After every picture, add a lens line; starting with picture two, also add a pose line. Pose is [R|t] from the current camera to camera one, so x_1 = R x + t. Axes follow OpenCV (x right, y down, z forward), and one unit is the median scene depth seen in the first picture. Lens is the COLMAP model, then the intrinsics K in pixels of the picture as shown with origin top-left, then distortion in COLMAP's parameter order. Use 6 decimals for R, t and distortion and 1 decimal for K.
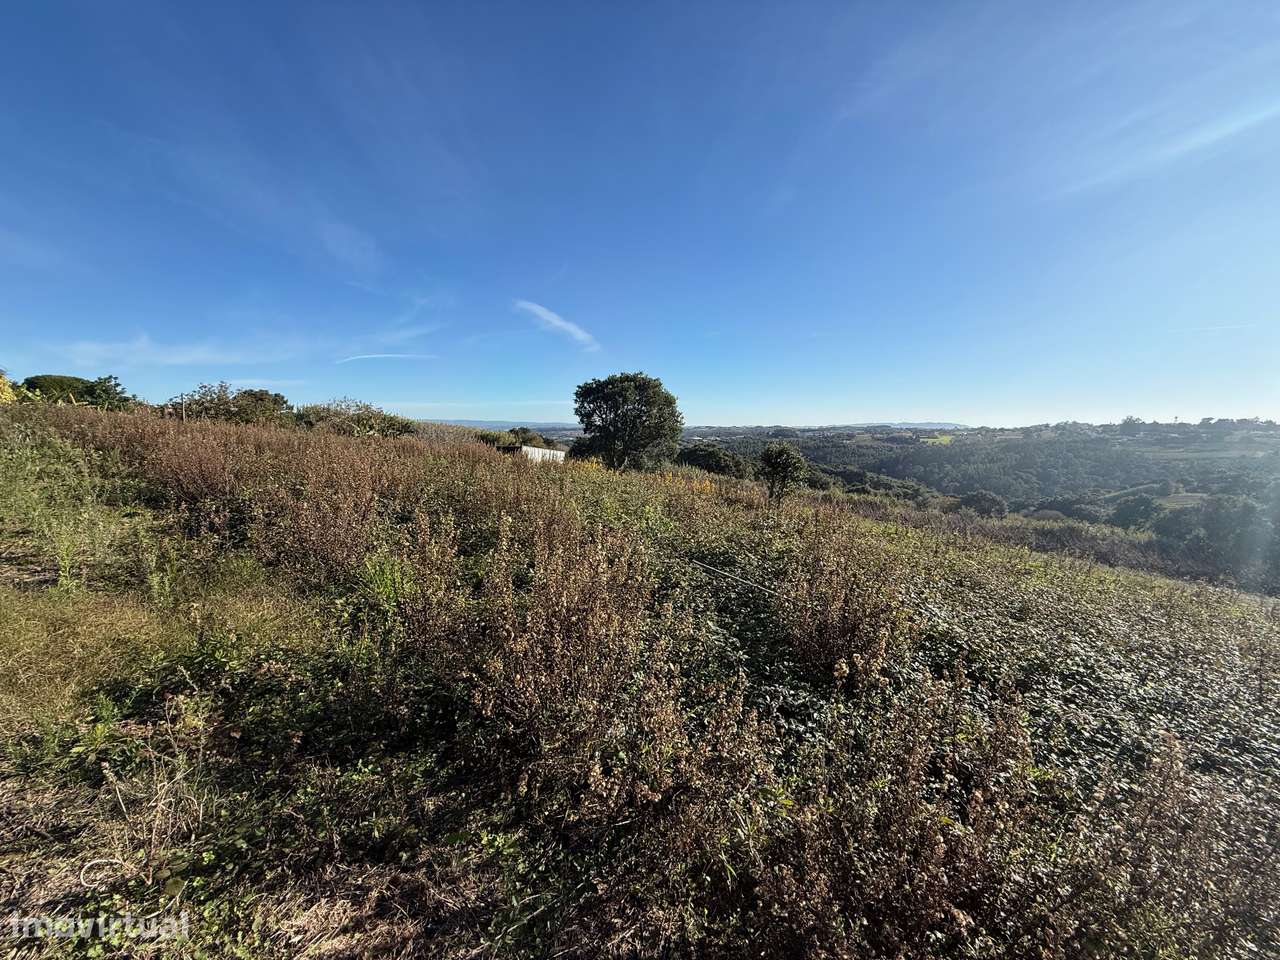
lens RADIAL K [[505.6, 0, 635.8], [0, 505.6, 484.5], [0, 0, 1]] dist [-0.004095, 0.000829]
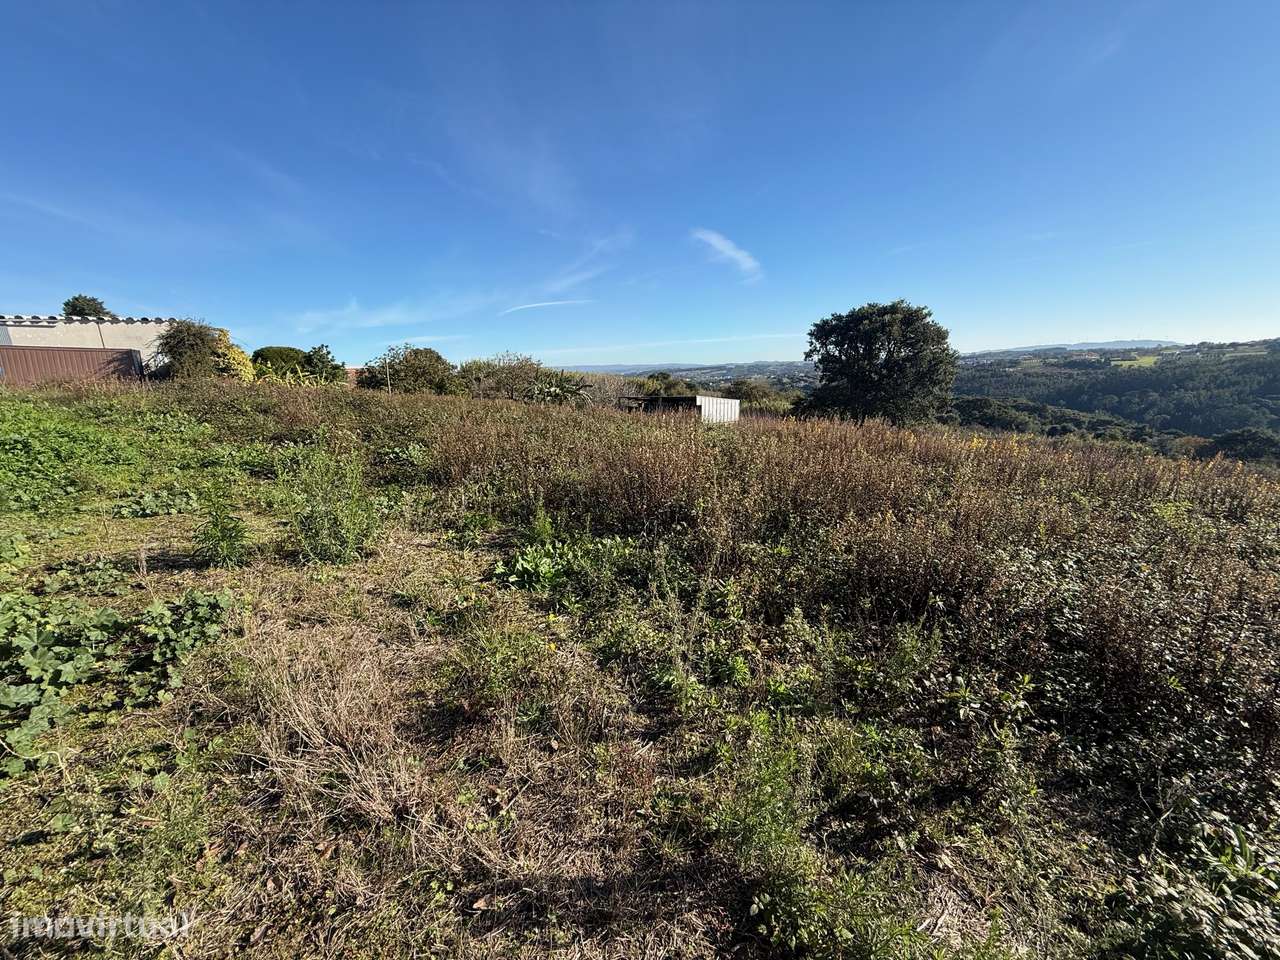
lens RADIAL K [[505.6, 0, 634.6], [0, 505.6, 479.2], [0, 0, 1]] dist [-0.004095, 0.000829]
pose [[0.976628, -0.001546, -0.214932, -0.114894], [0.024306, 0.994354, 0.103294, -0.019304], [0.213559, -0.106104, 0.971151, 0.062593]]
